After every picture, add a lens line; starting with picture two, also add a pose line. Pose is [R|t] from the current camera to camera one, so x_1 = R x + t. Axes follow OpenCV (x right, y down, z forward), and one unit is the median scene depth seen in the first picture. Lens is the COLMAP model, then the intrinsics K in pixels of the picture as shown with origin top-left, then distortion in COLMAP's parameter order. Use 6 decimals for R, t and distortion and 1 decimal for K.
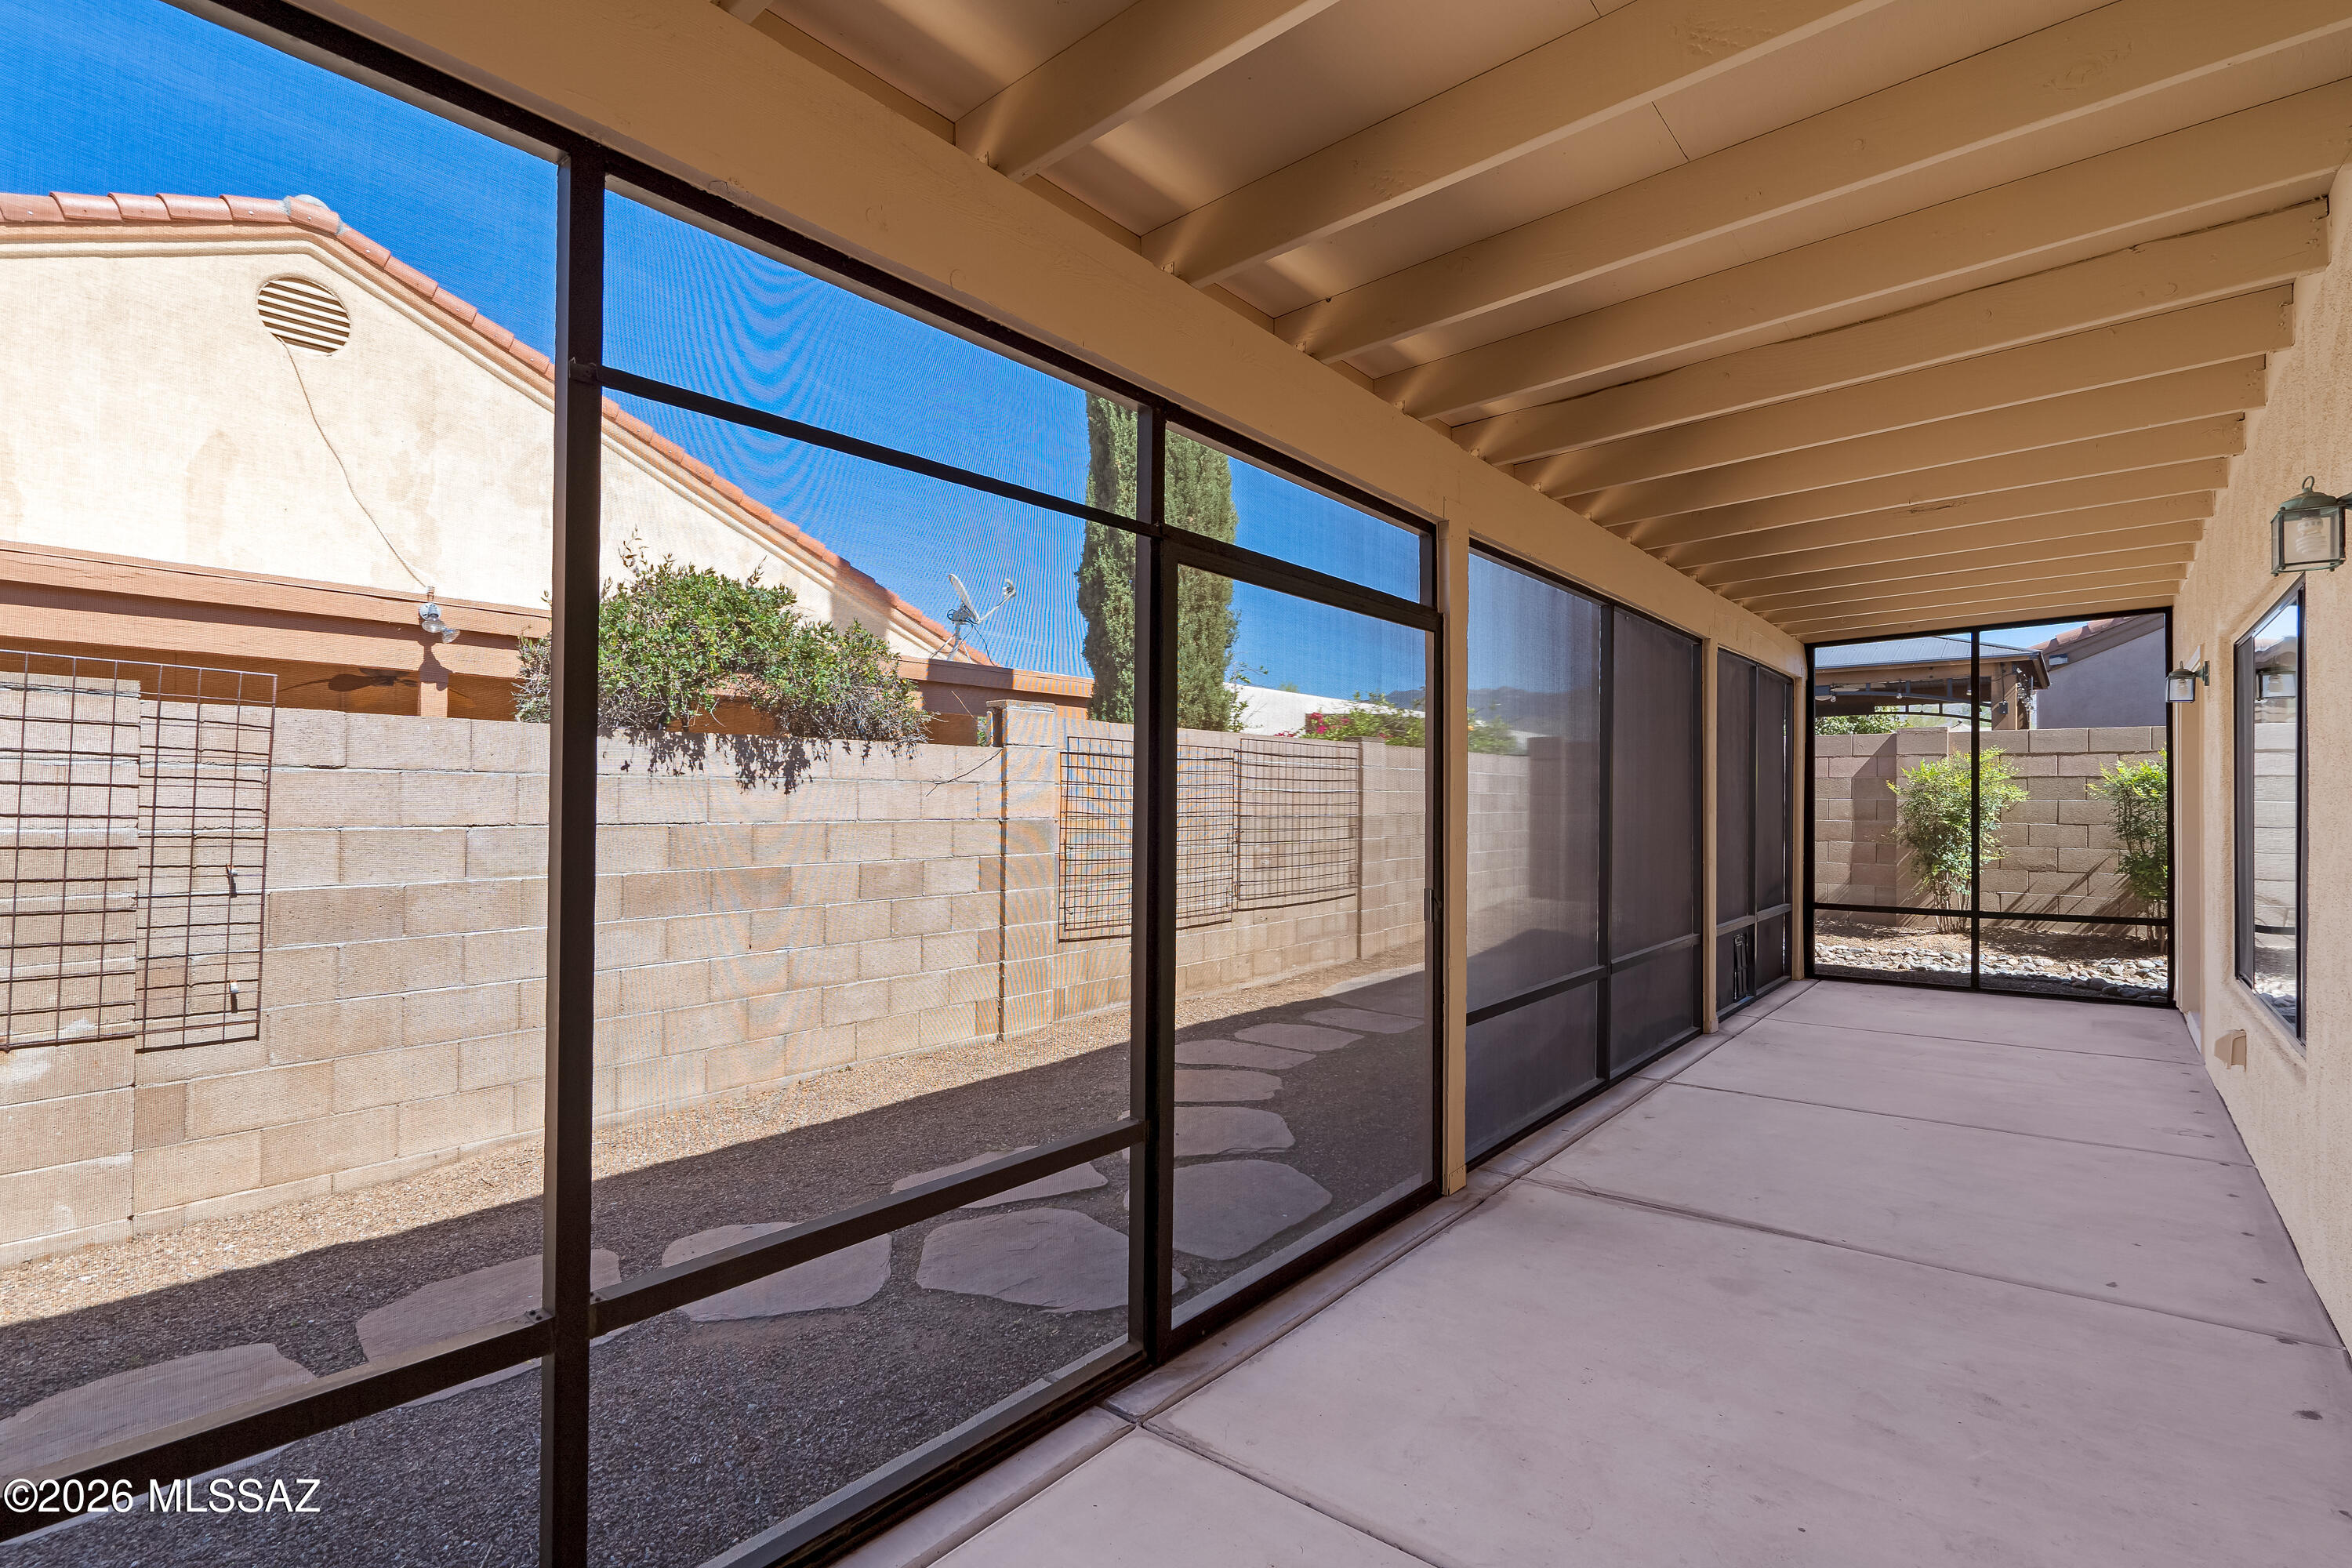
lens RADIAL K [[1085.9, 0, 1171.6], [0, 1085.9, 783.4], [0, 0, 1]] dist [-0.003880, 0.000724]
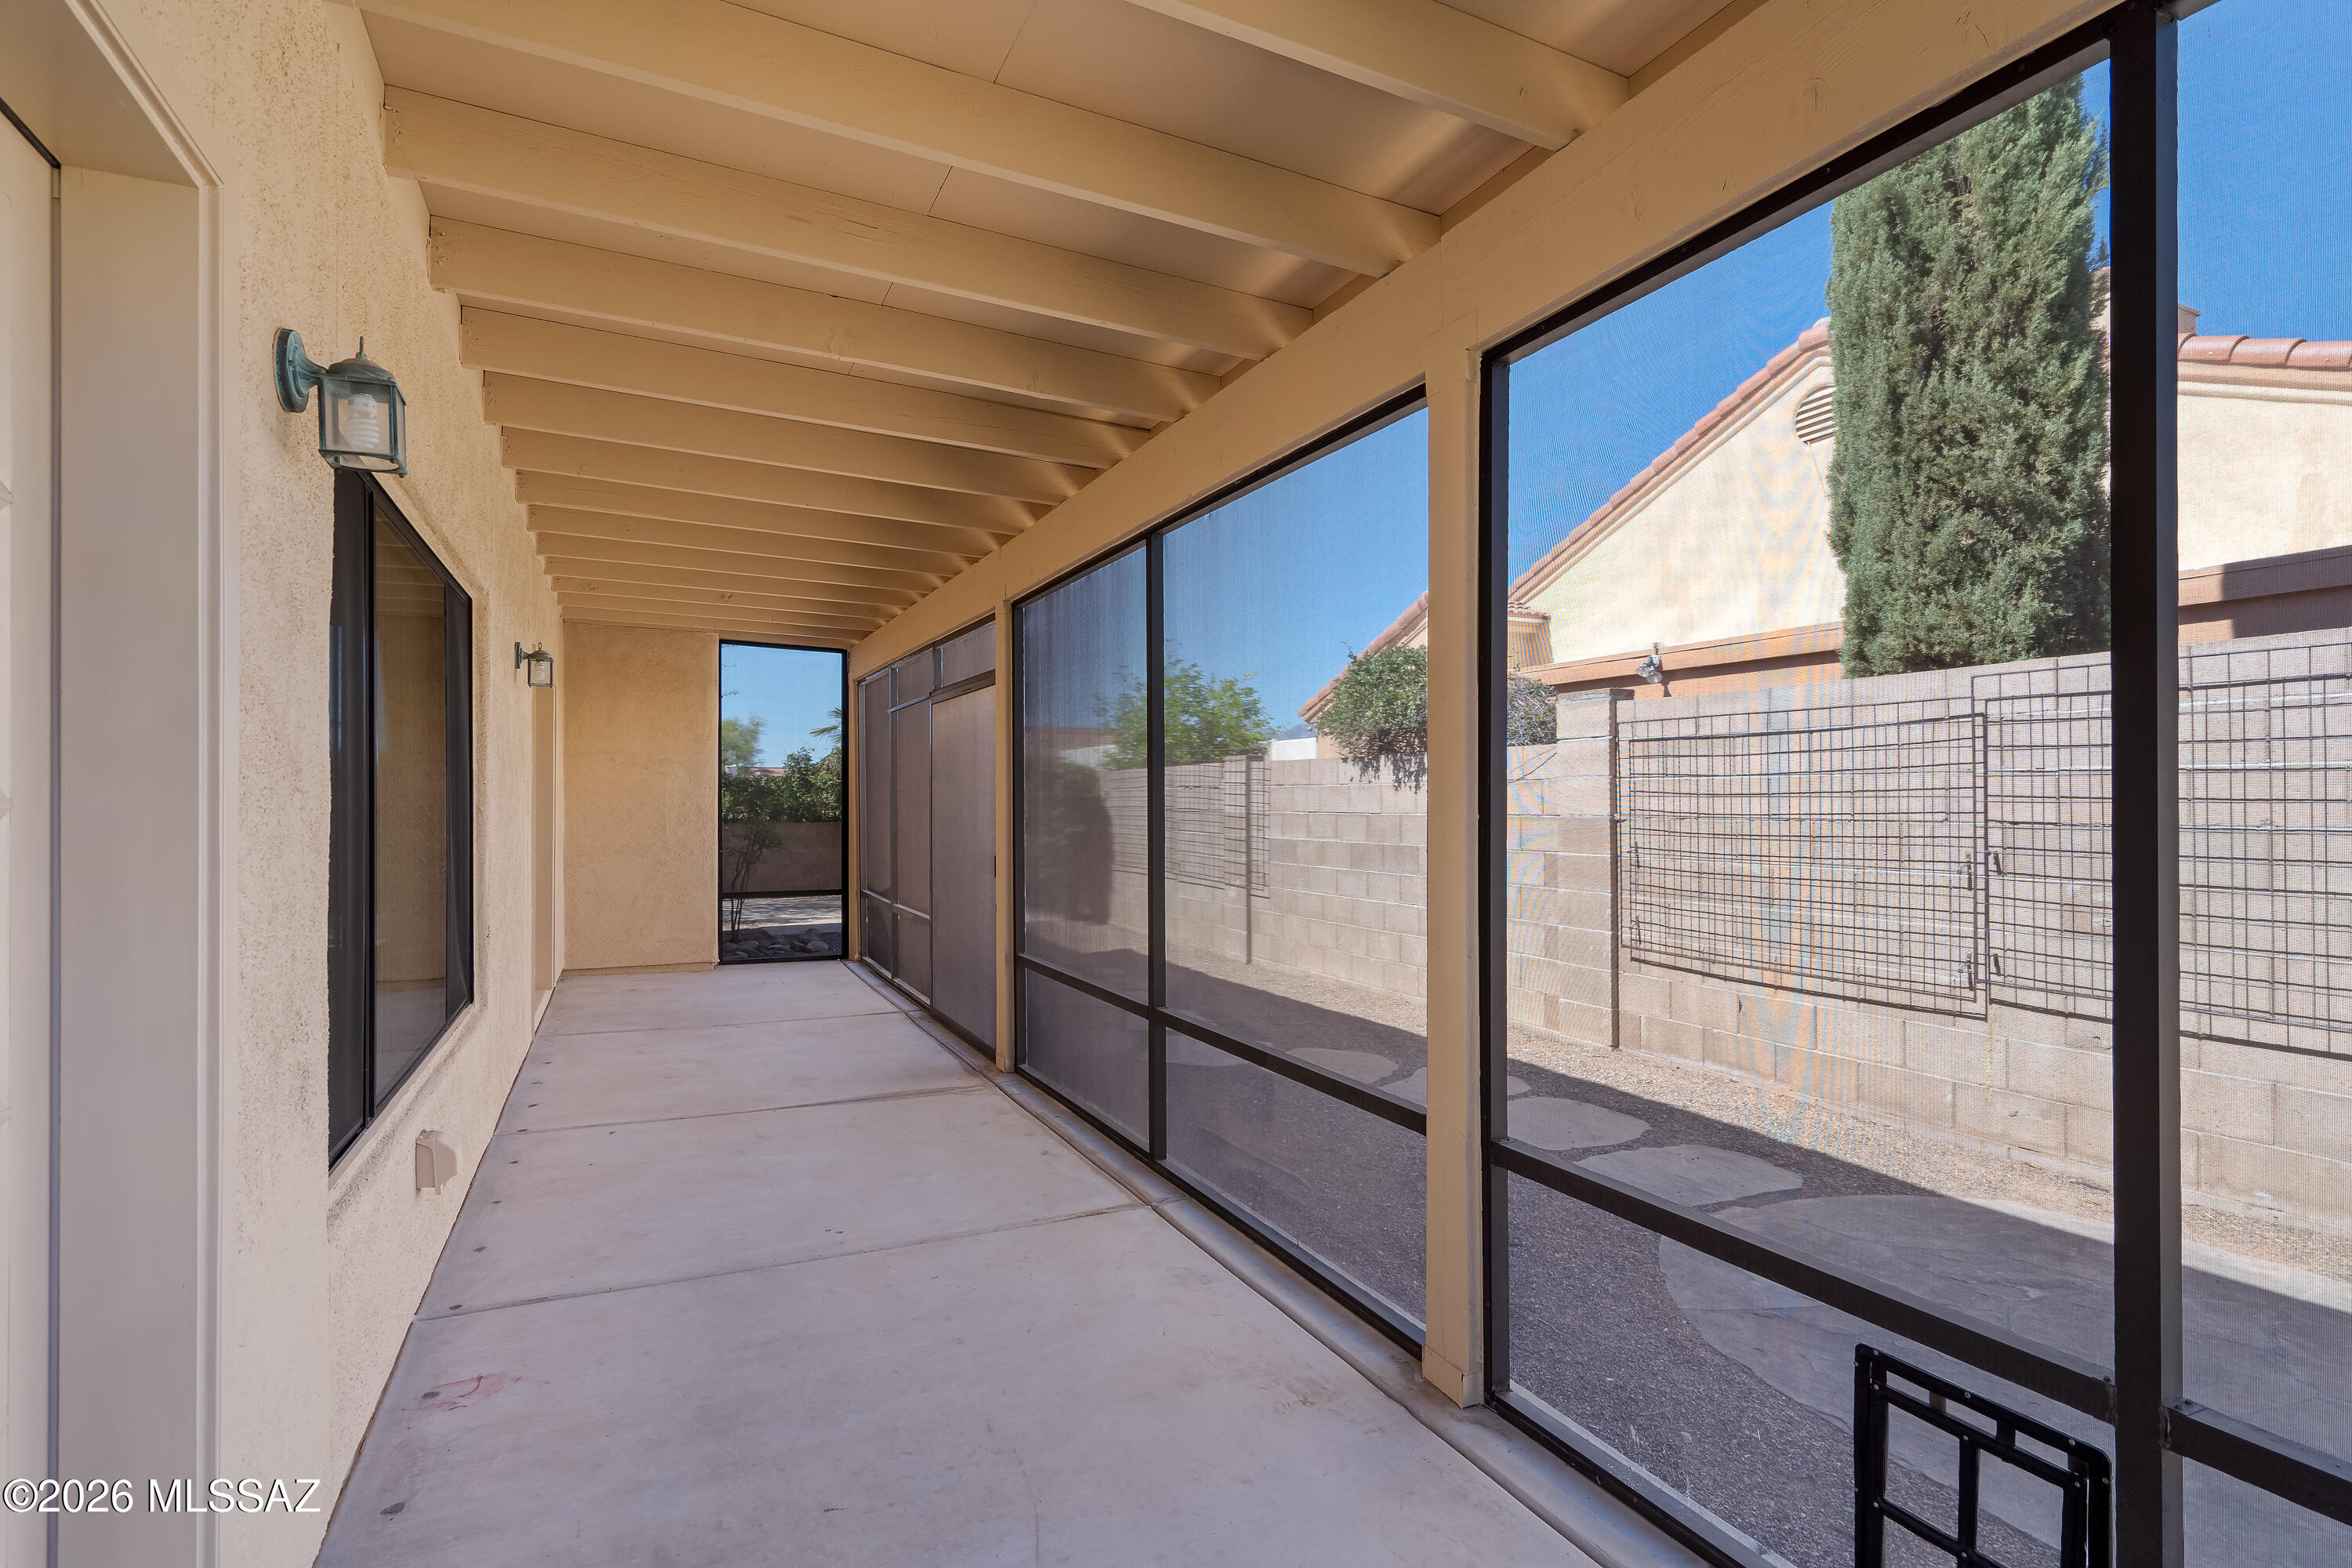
lens RADIAL K [[1090.5, 0, 1149.7], [0, 1090.5, 792.6], [0, 0, 1]] dist [-0.002614, 0.000173]
pose [[-0.418515, -0.008488, -0.908170, 1.067430], [0.016555, 0.999719, -0.016973, 0.026722], [0.908059, -0.022138, -0.418257, 1.280022]]
